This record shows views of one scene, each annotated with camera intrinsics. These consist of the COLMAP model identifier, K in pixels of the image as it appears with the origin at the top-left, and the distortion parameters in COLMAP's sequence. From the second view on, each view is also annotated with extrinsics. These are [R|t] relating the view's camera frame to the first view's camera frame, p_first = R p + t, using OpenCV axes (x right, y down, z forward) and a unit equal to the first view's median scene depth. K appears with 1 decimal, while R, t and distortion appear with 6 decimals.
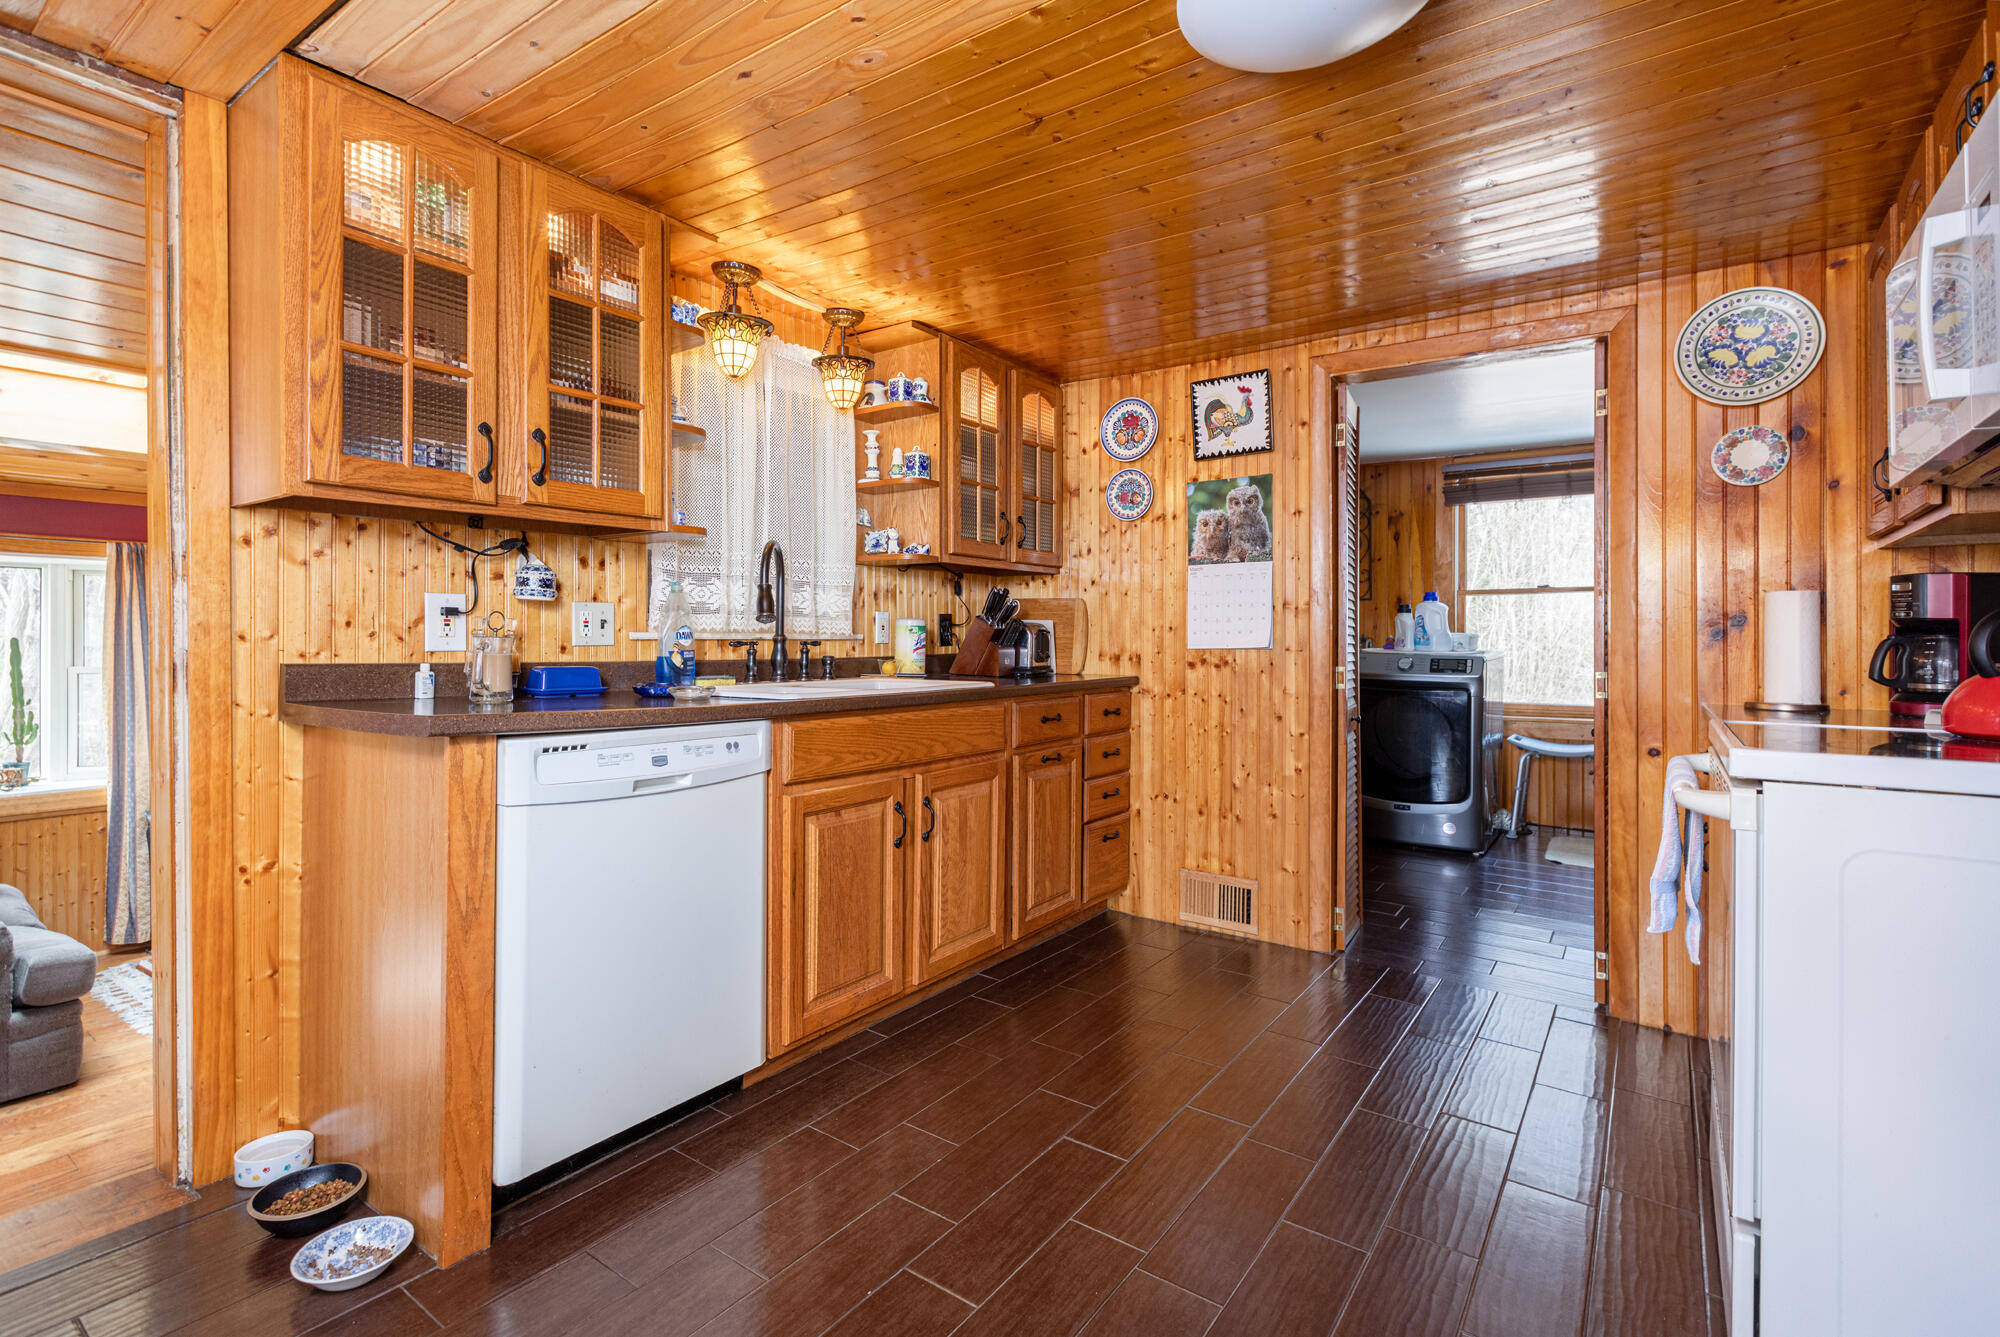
lens RADIAL K [[947.3, 0, 997.0], [0, 947.3, 648.7], [0, 0, 1]] dist [0.000813, -0.000935]
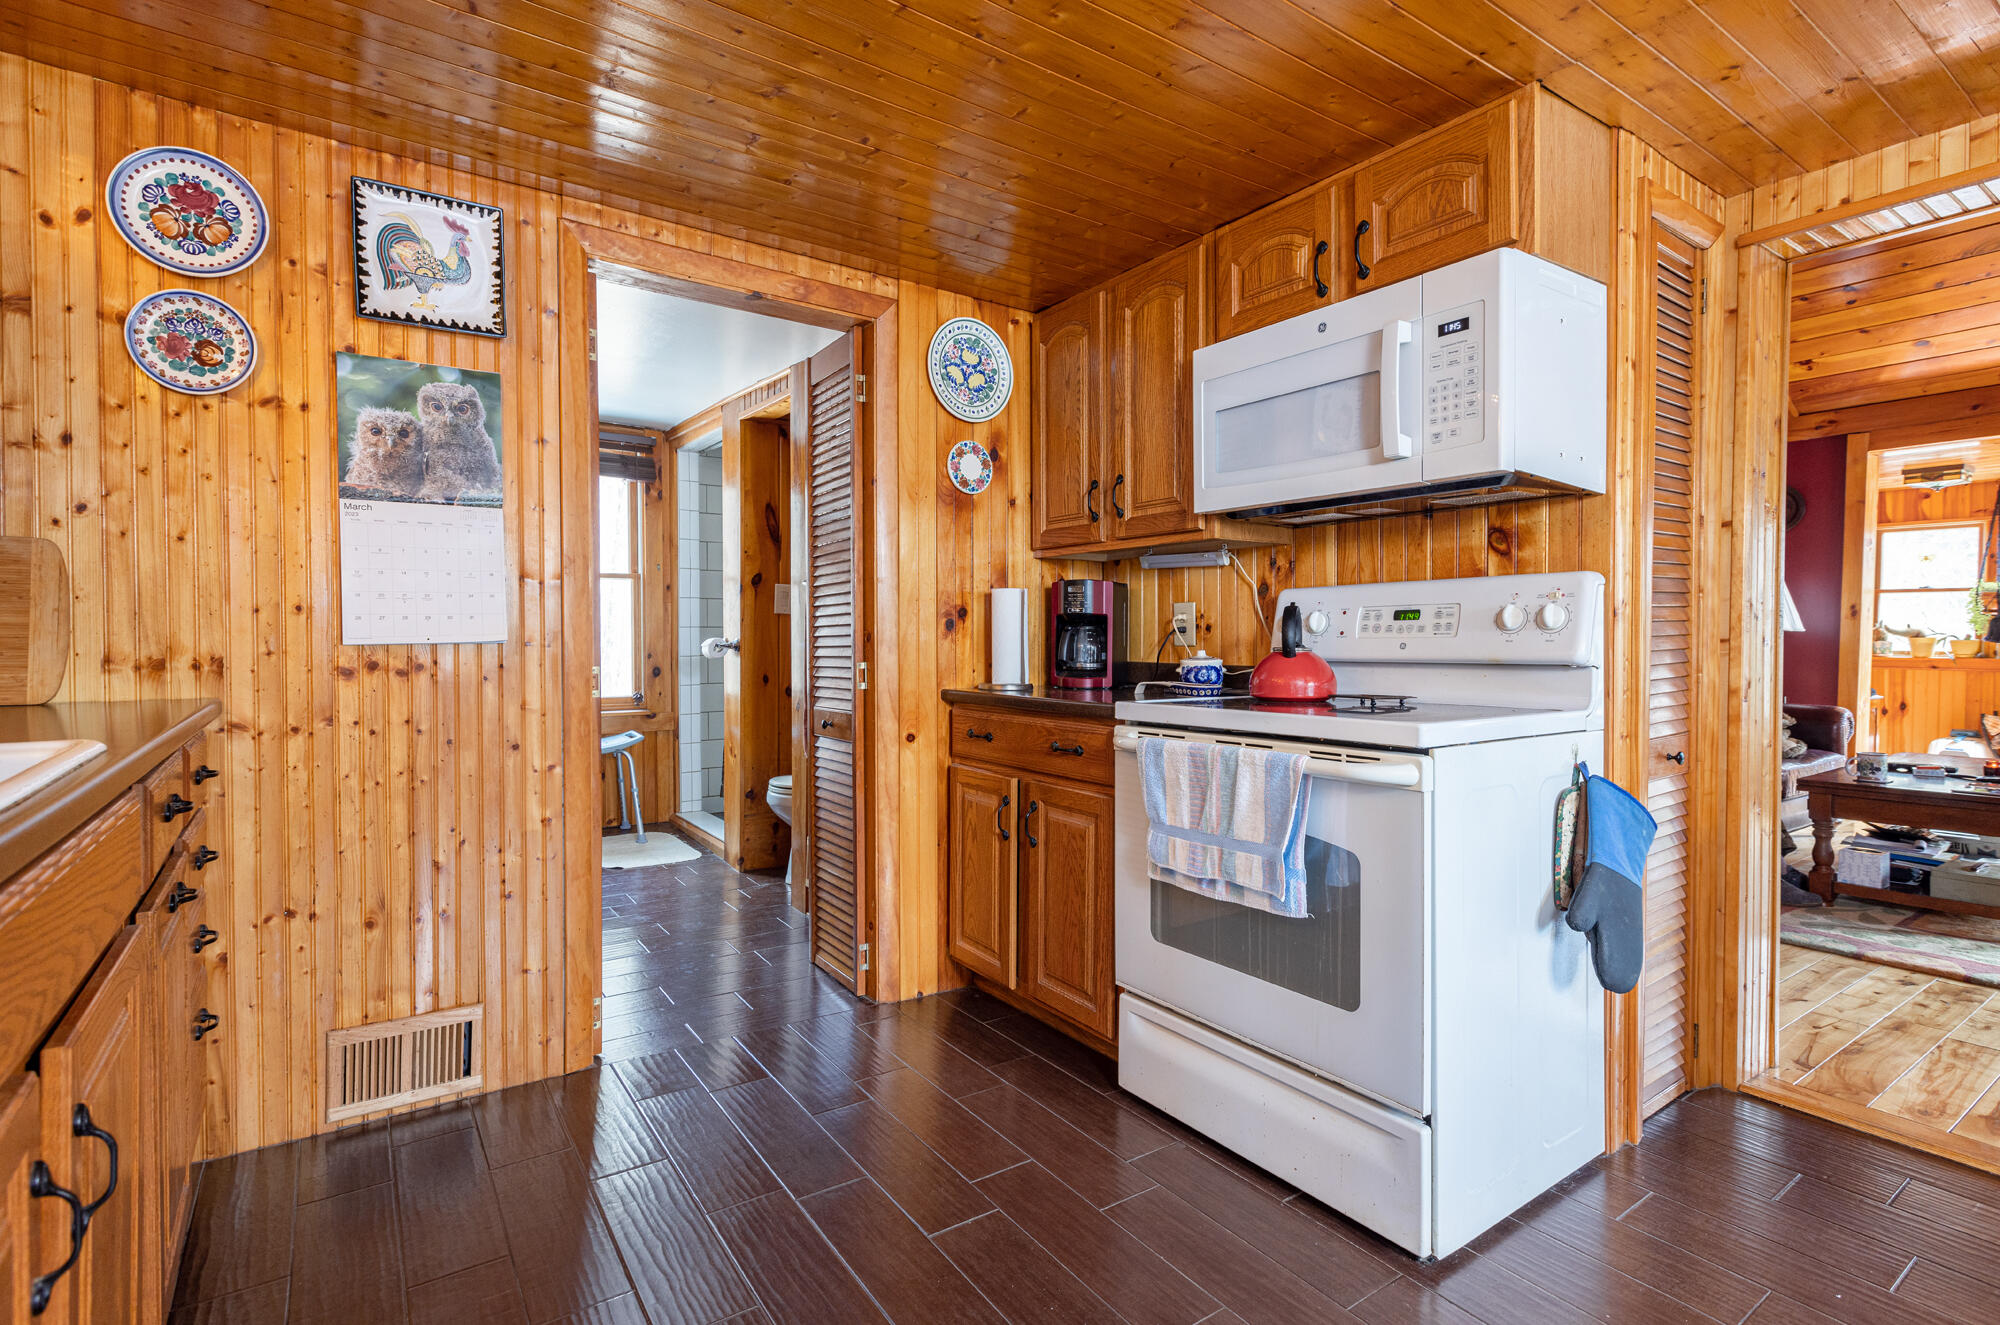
lens RADIAL K [[947.3, 0, 998.2], [0, 947.3, 655.9], [0, 0, 1]] dist [0.000813, -0.000935]
pose [[0.343071, -0.024881, 0.938980, -0.201282], [0.008278, 0.999690, 0.023466, -0.003566], [-0.939273, -0.000277, 0.343170, 0.441264]]
